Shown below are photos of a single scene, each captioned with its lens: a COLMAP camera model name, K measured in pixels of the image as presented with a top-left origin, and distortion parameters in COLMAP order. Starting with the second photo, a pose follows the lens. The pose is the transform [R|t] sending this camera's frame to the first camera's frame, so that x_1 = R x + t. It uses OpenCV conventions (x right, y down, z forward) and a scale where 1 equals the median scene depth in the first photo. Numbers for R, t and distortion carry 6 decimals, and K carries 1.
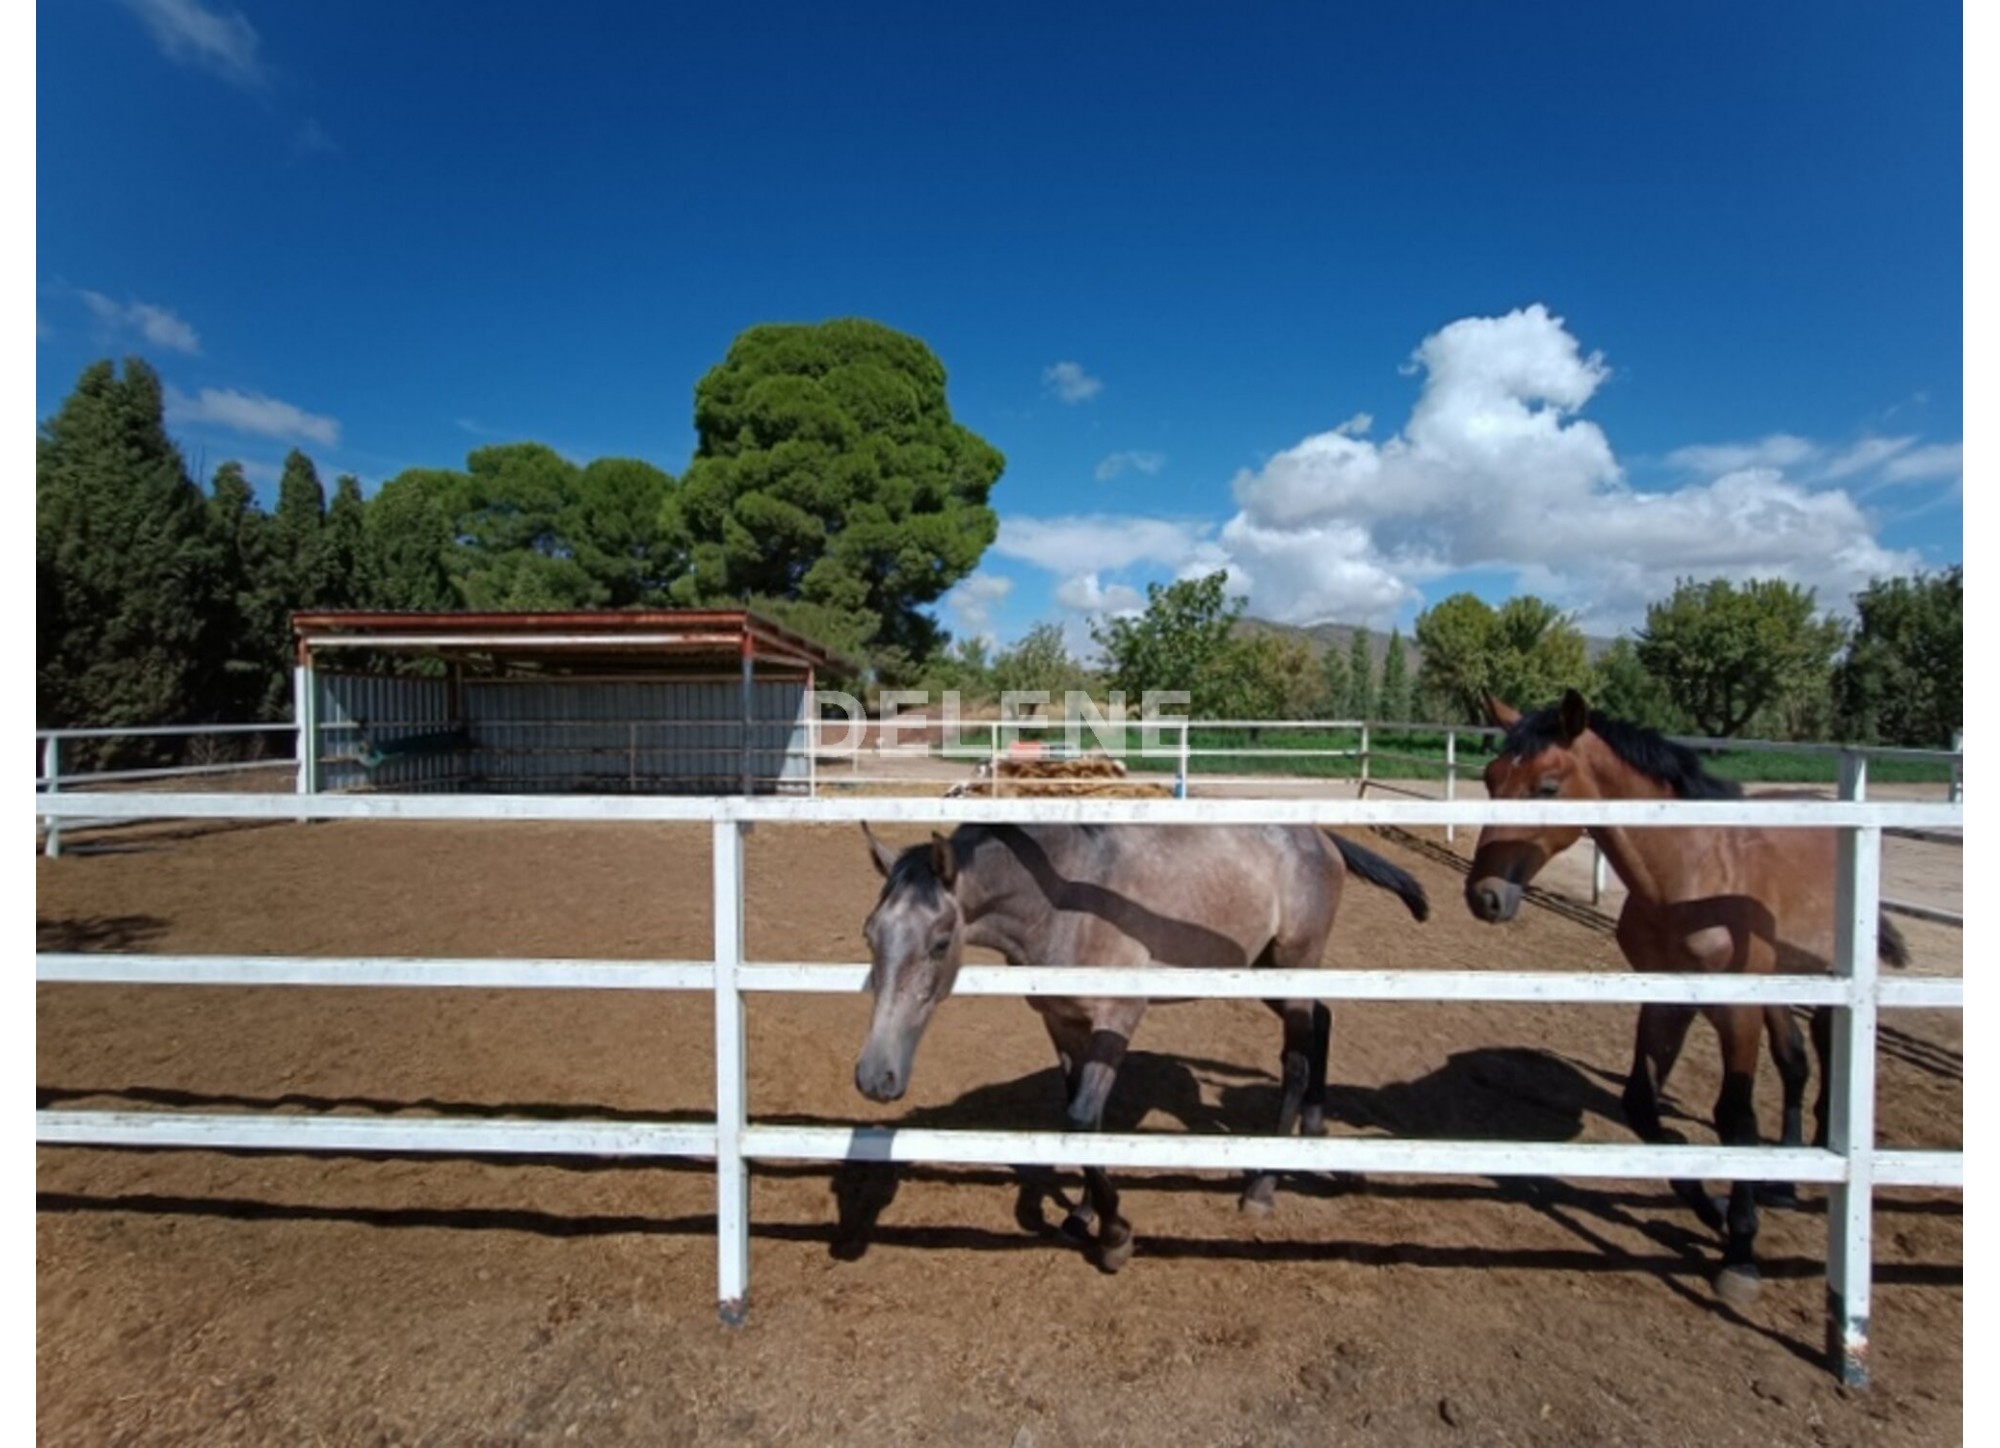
lens RADIAL K [[902.5, 0, 1002.8], [0, 902.5, 683.6], [0, 0, 1]] dist [0.000903, 0.000065]
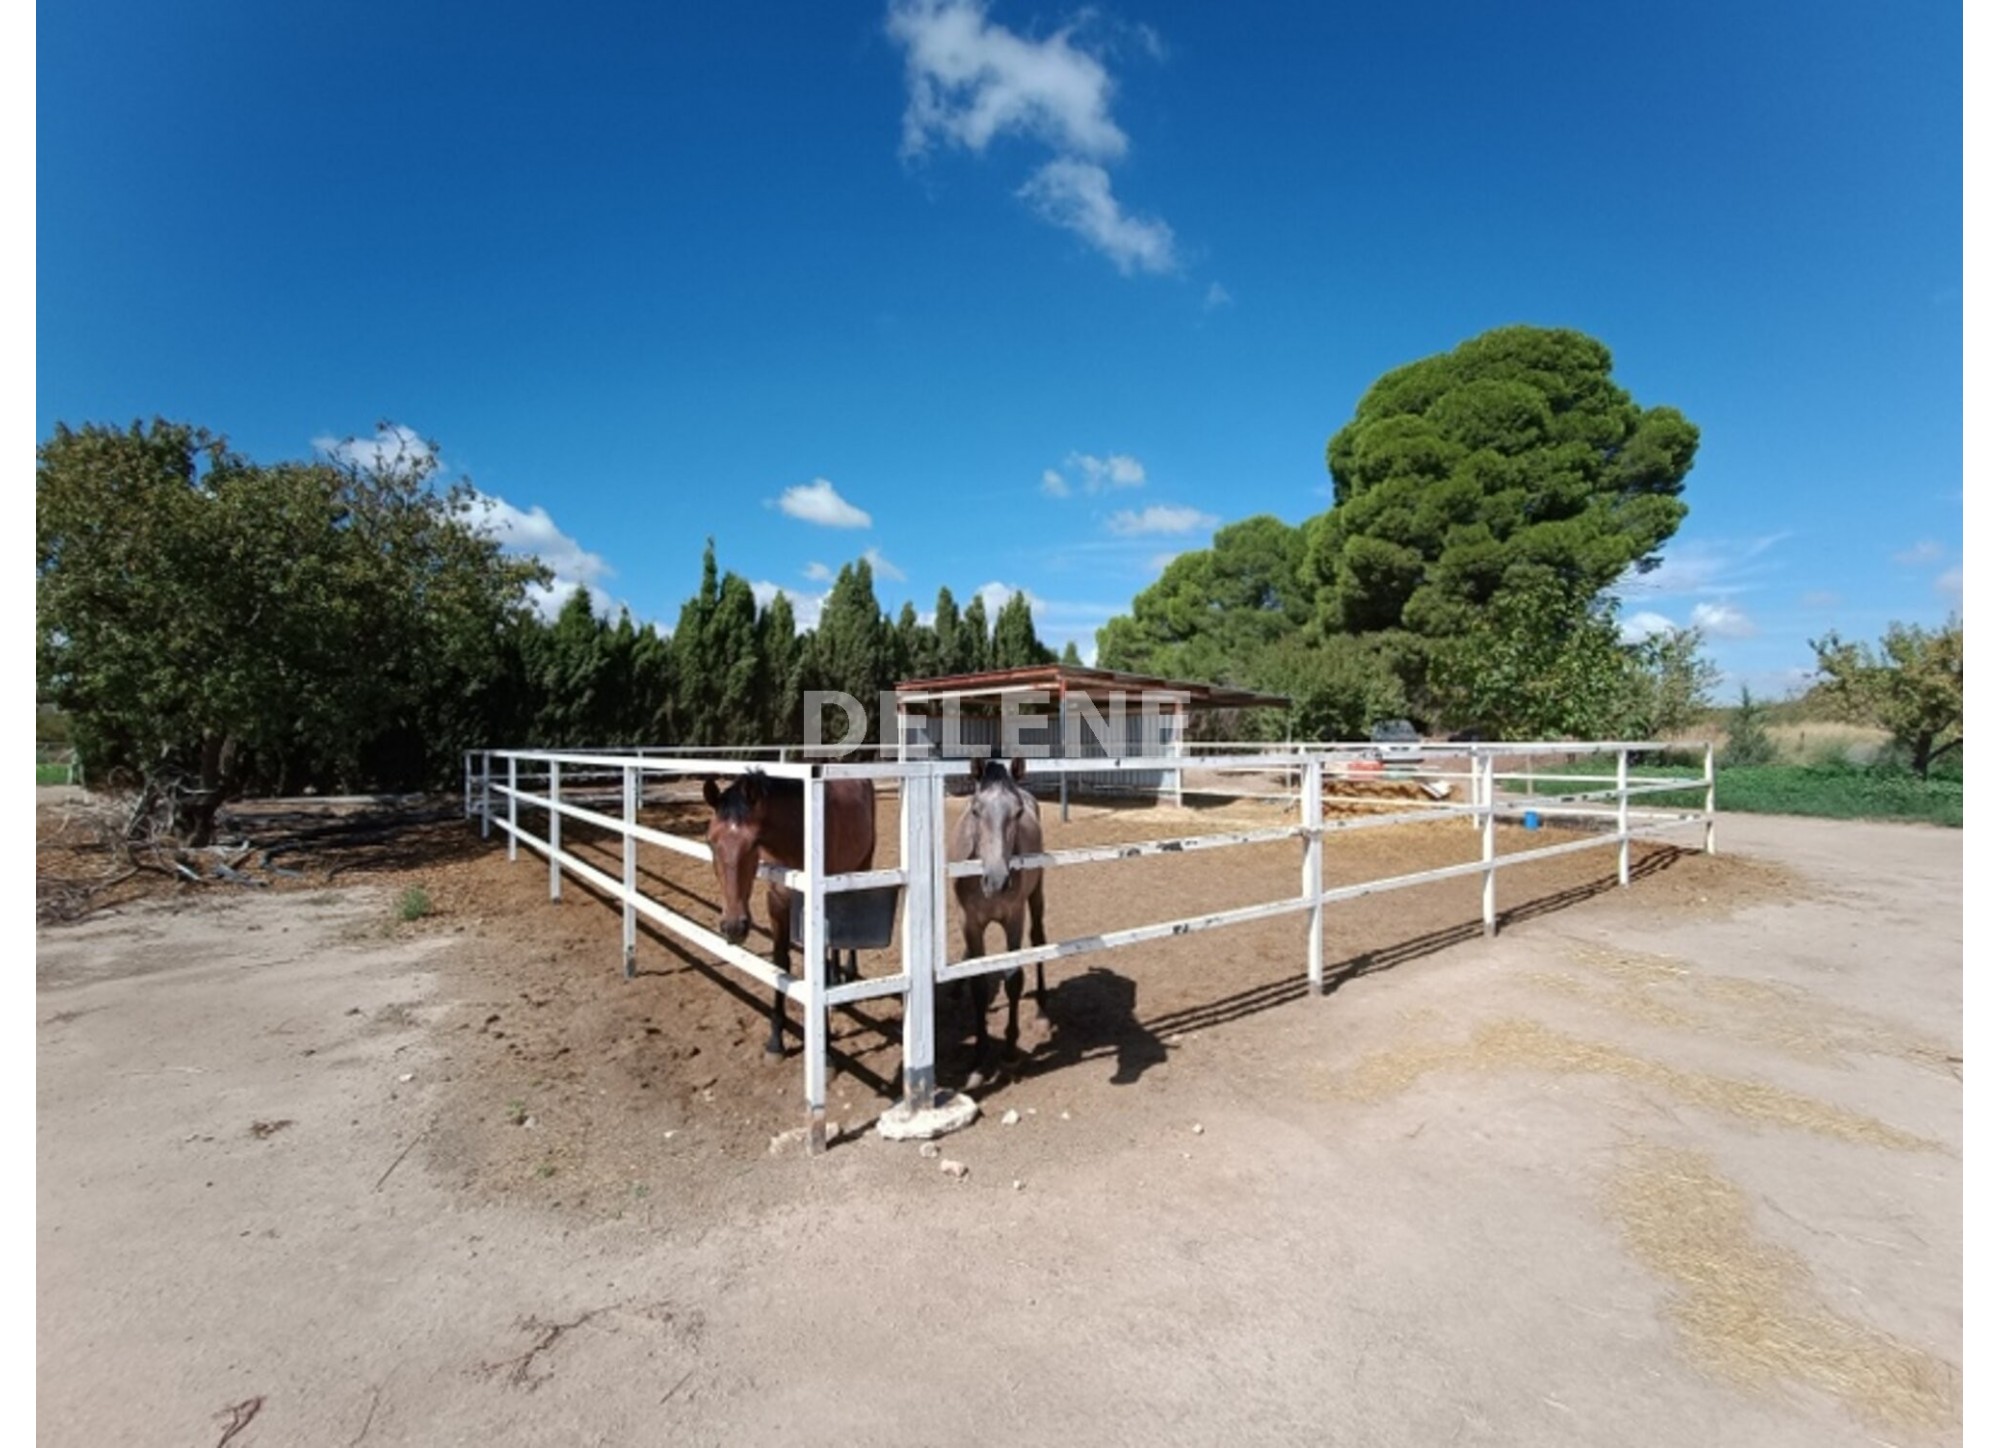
lens RADIAL K [[856.1, 0, 1004.6], [0, 856.1, 719.9], [0, 0, 1]] dist [-0.016096, 0.000166]
pose [[0.638722, -0.021067, -0.769149, 0.238311], [0.026794, 0.999628, -0.005130, 0.003390], [0.768971, -0.017332, 0.639049, 0.016125]]
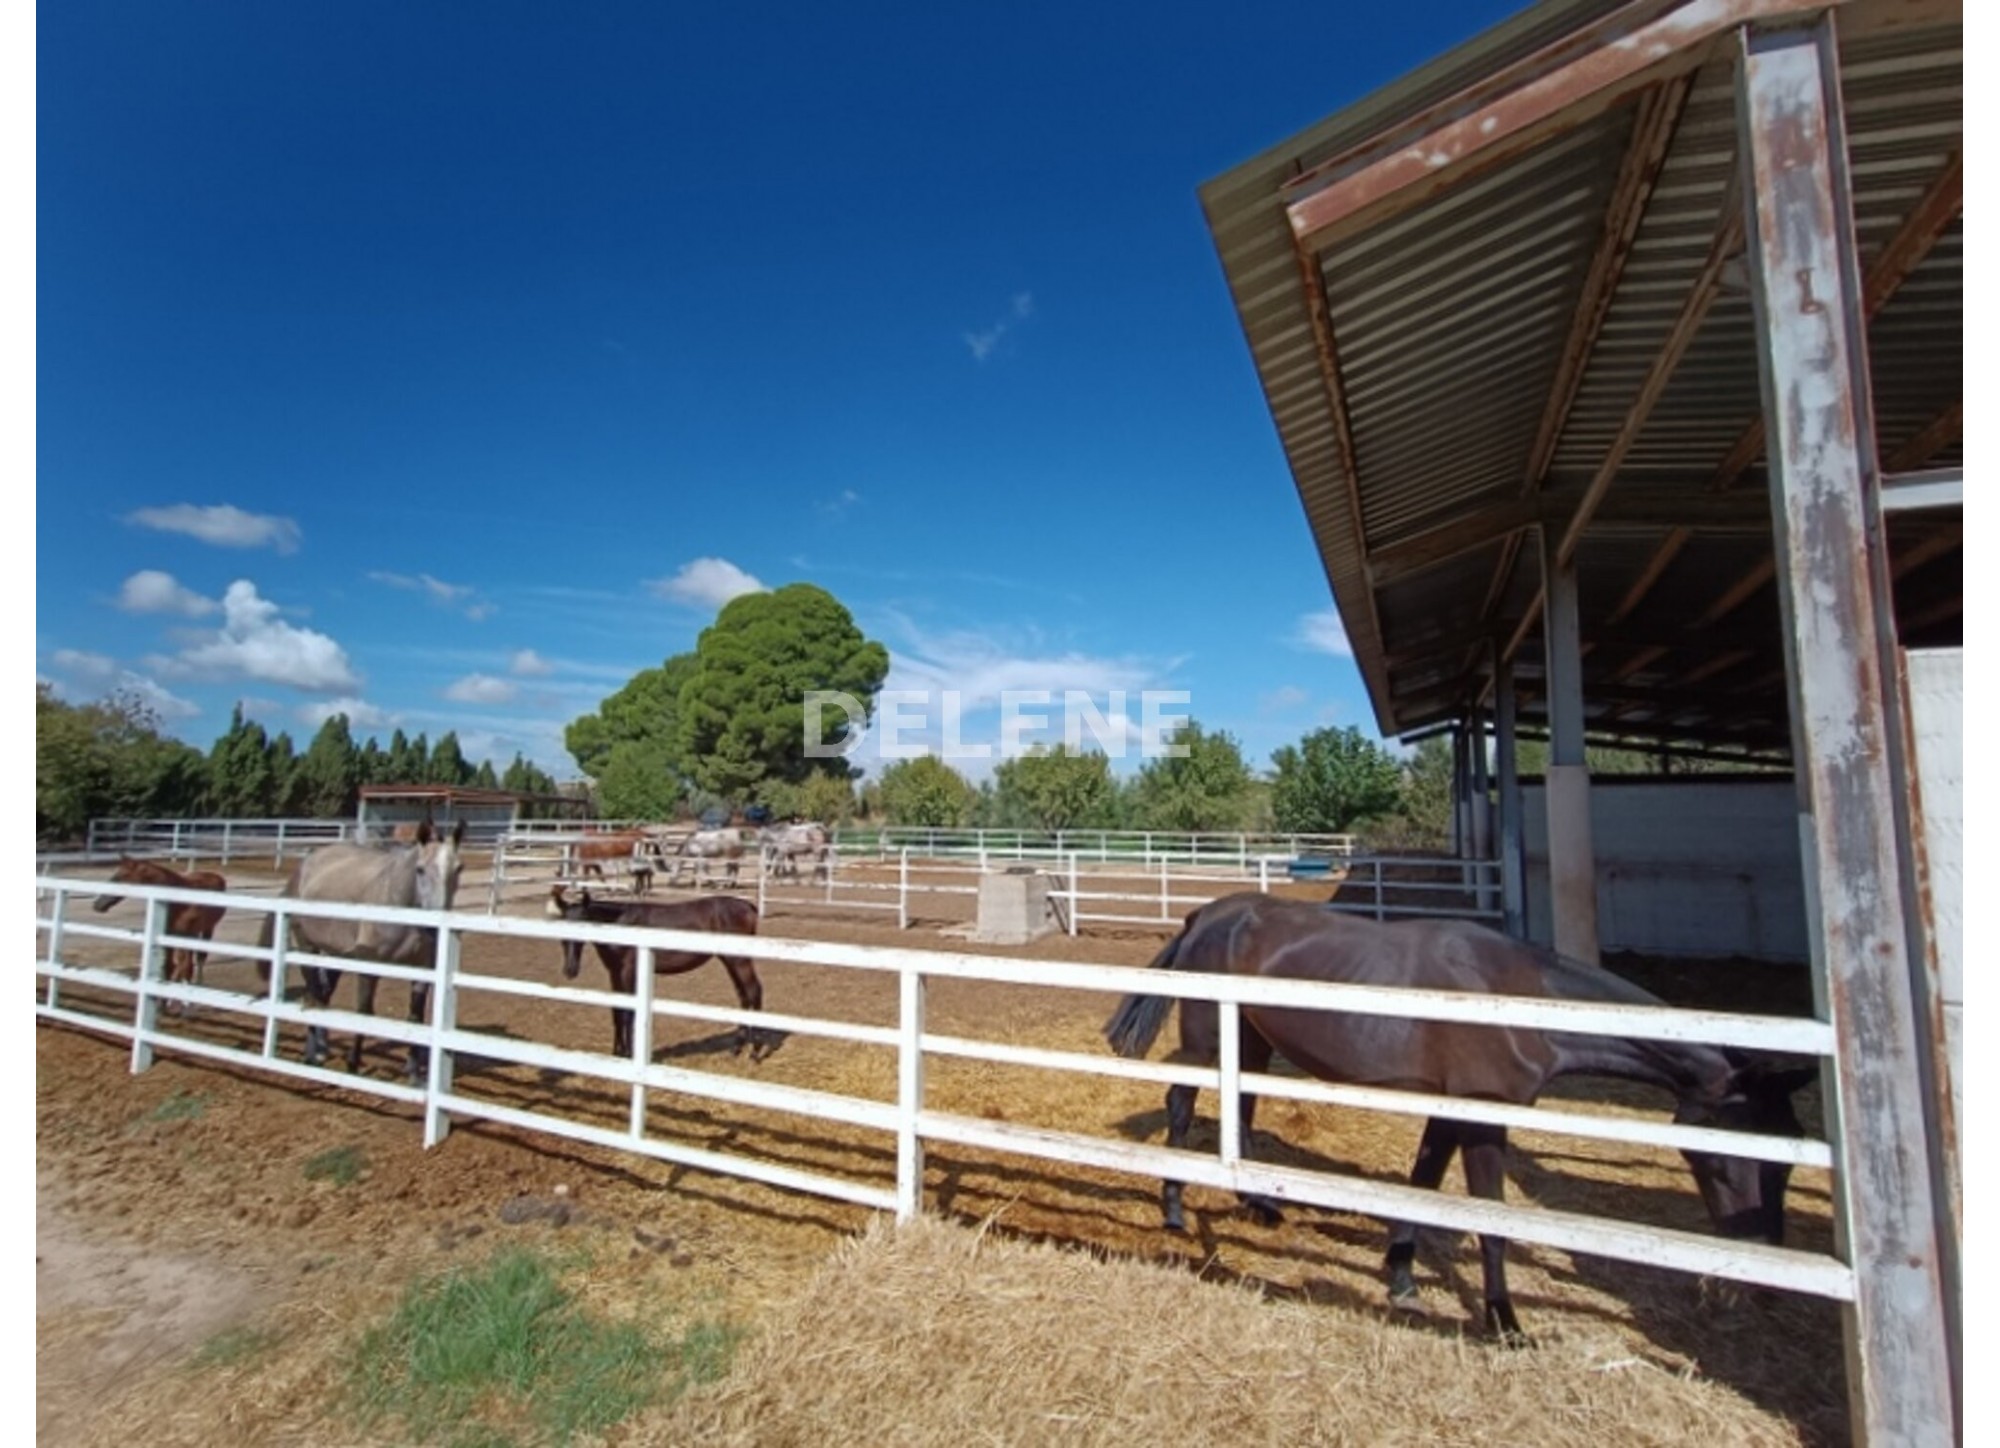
lens RADIAL K [[888.7, 0, 931.2], [0, 888.7, 717.4], [0, 0, 1]] dist [0.078831, 0.000139]
pose [[0.905132, -0.033247, -0.423828, 0.929154], [-0.005752, 0.995888, -0.090406, -0.012874], [0.425091, 0.084268, 0.901220, -0.437352]]
